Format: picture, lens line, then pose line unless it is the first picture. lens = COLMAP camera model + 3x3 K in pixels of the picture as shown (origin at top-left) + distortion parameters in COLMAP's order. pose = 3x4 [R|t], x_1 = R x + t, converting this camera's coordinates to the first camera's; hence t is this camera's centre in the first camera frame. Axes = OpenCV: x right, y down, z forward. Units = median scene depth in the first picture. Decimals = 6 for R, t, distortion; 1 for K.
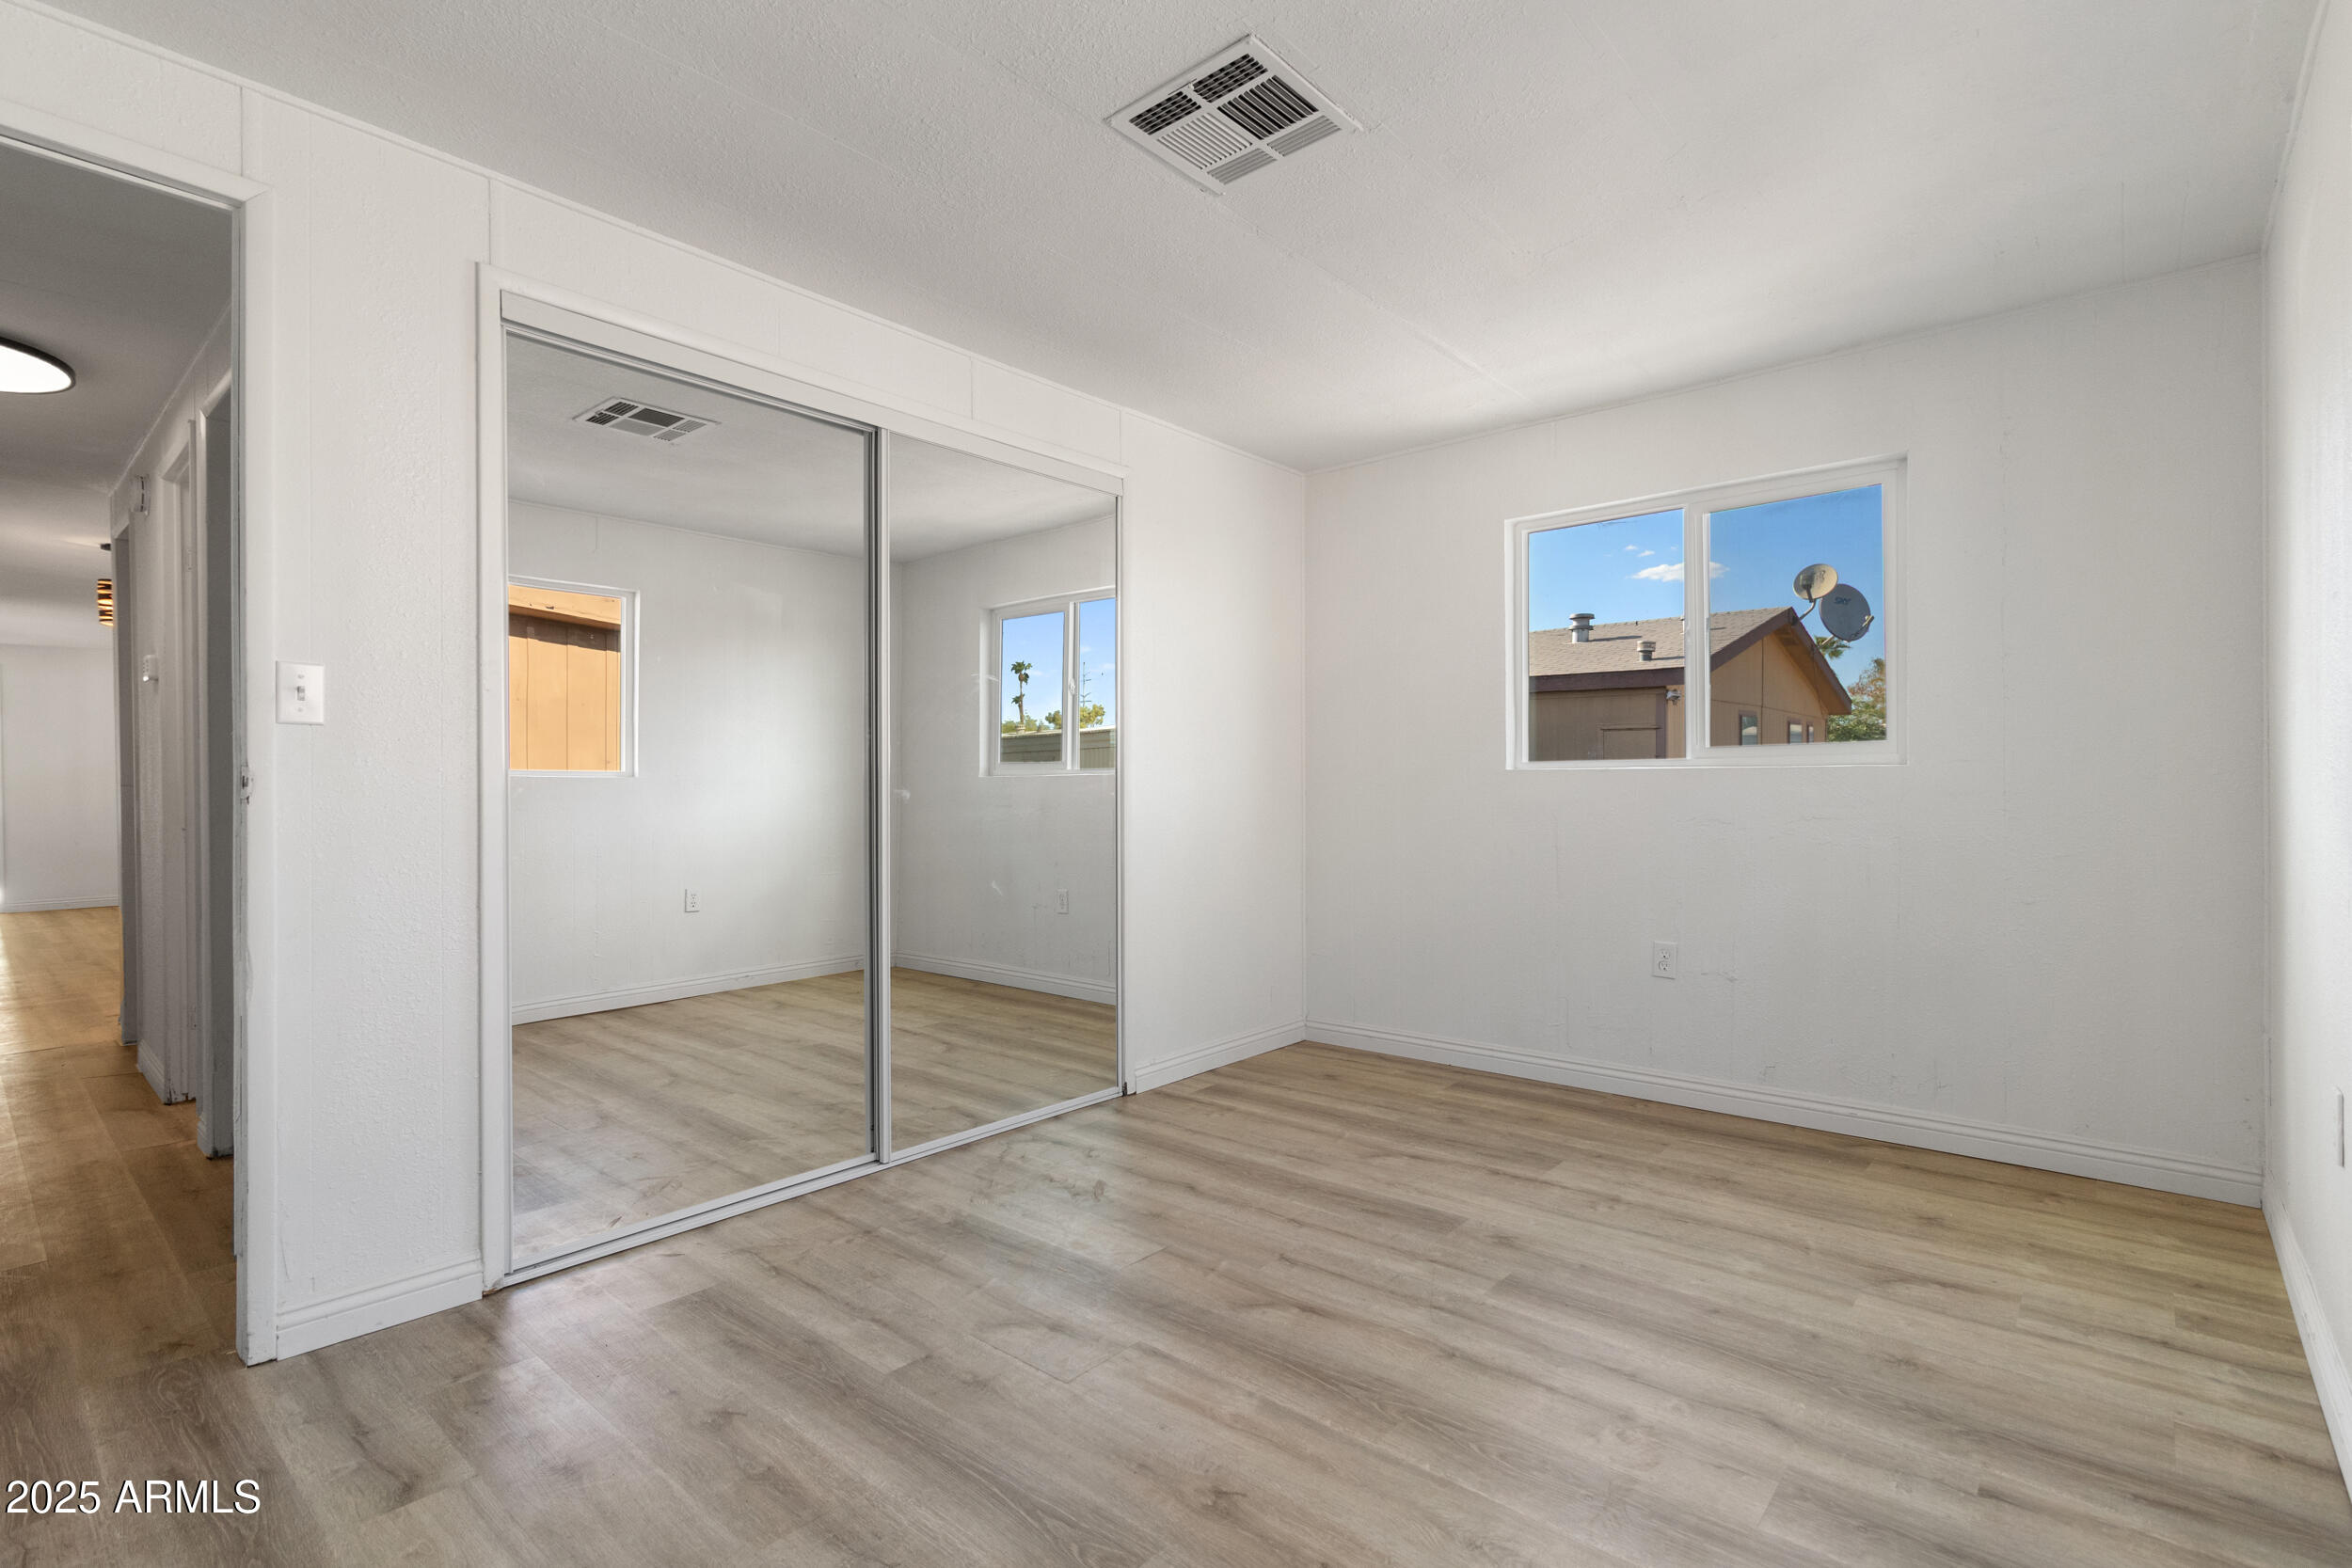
lens RADIAL K [[1099.3, 0, 1189.8], [0, 1099.3, 794.1], [0, 0, 1]] dist [0.000820, 0.000477]
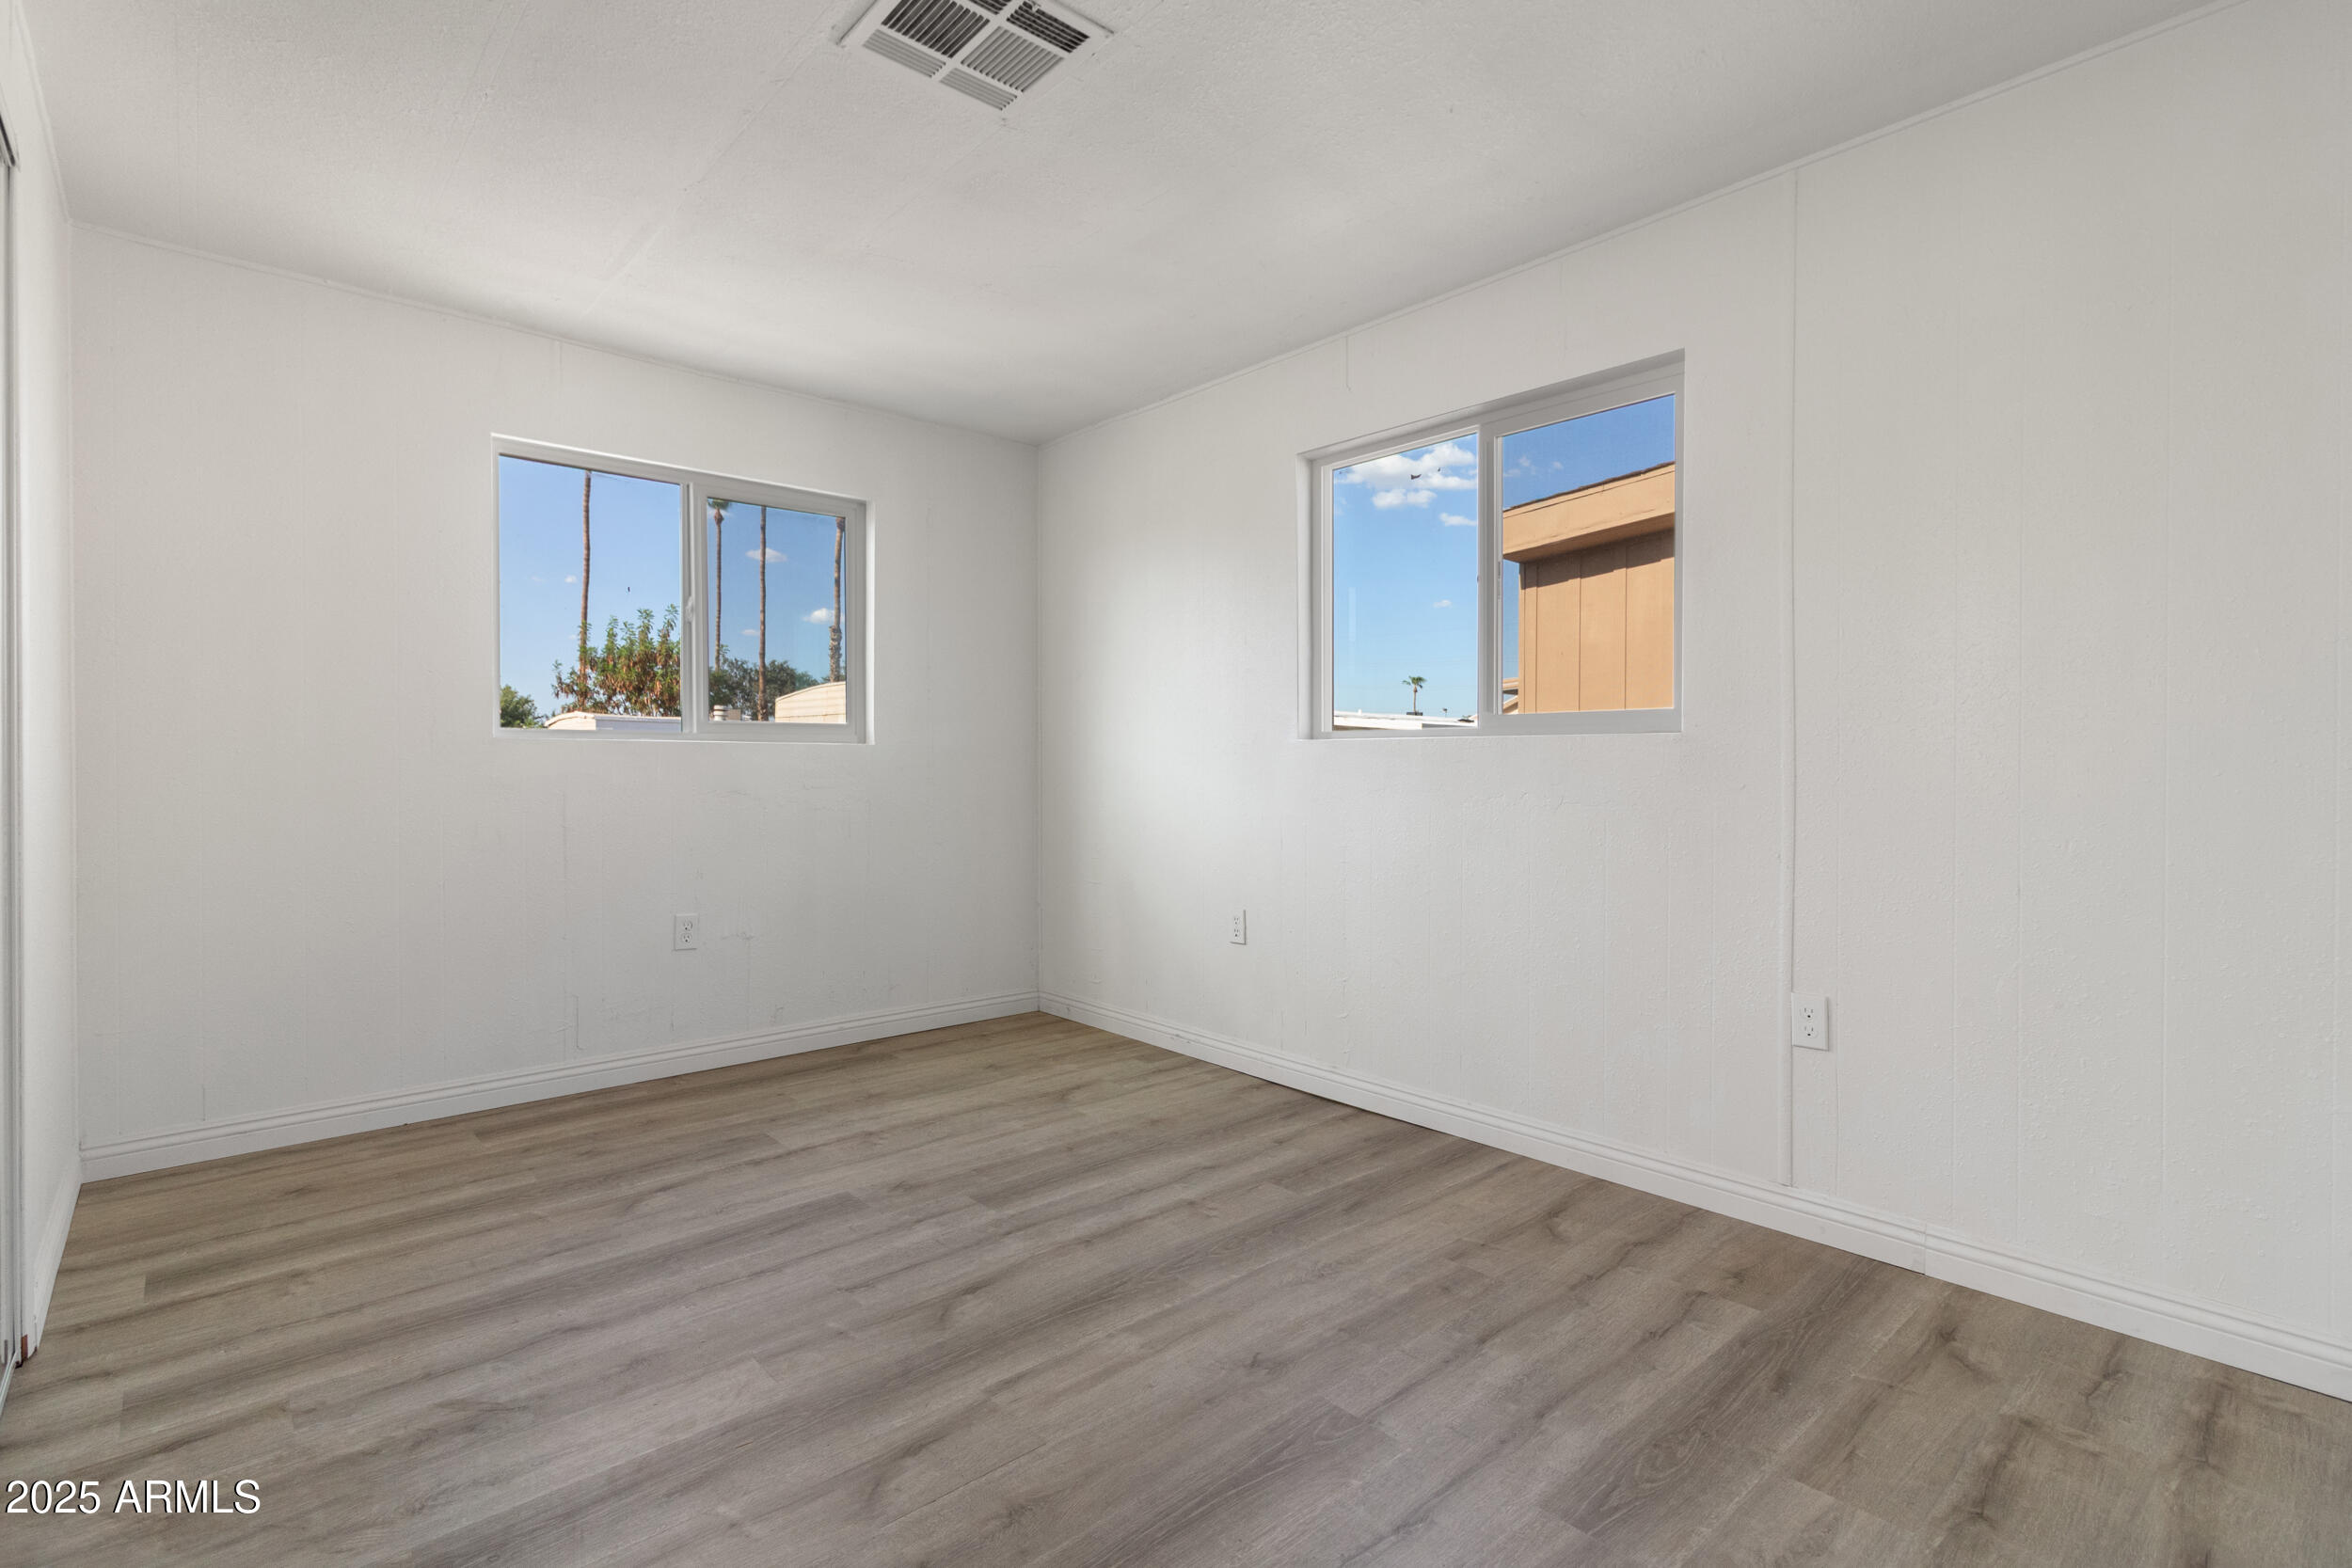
lens RADIAL K [[1099.3, 0, 1181.6], [0, 1099.3, 775.4], [0, 0, 1]] dist [0.000820, 0.000477]
pose [[0.125821, -0.006647, 0.992031, -0.641772], [0.002373, 0.999977, 0.006399, 0.000629], [-0.992050, 0.001549, 0.125834, 0.522993]]
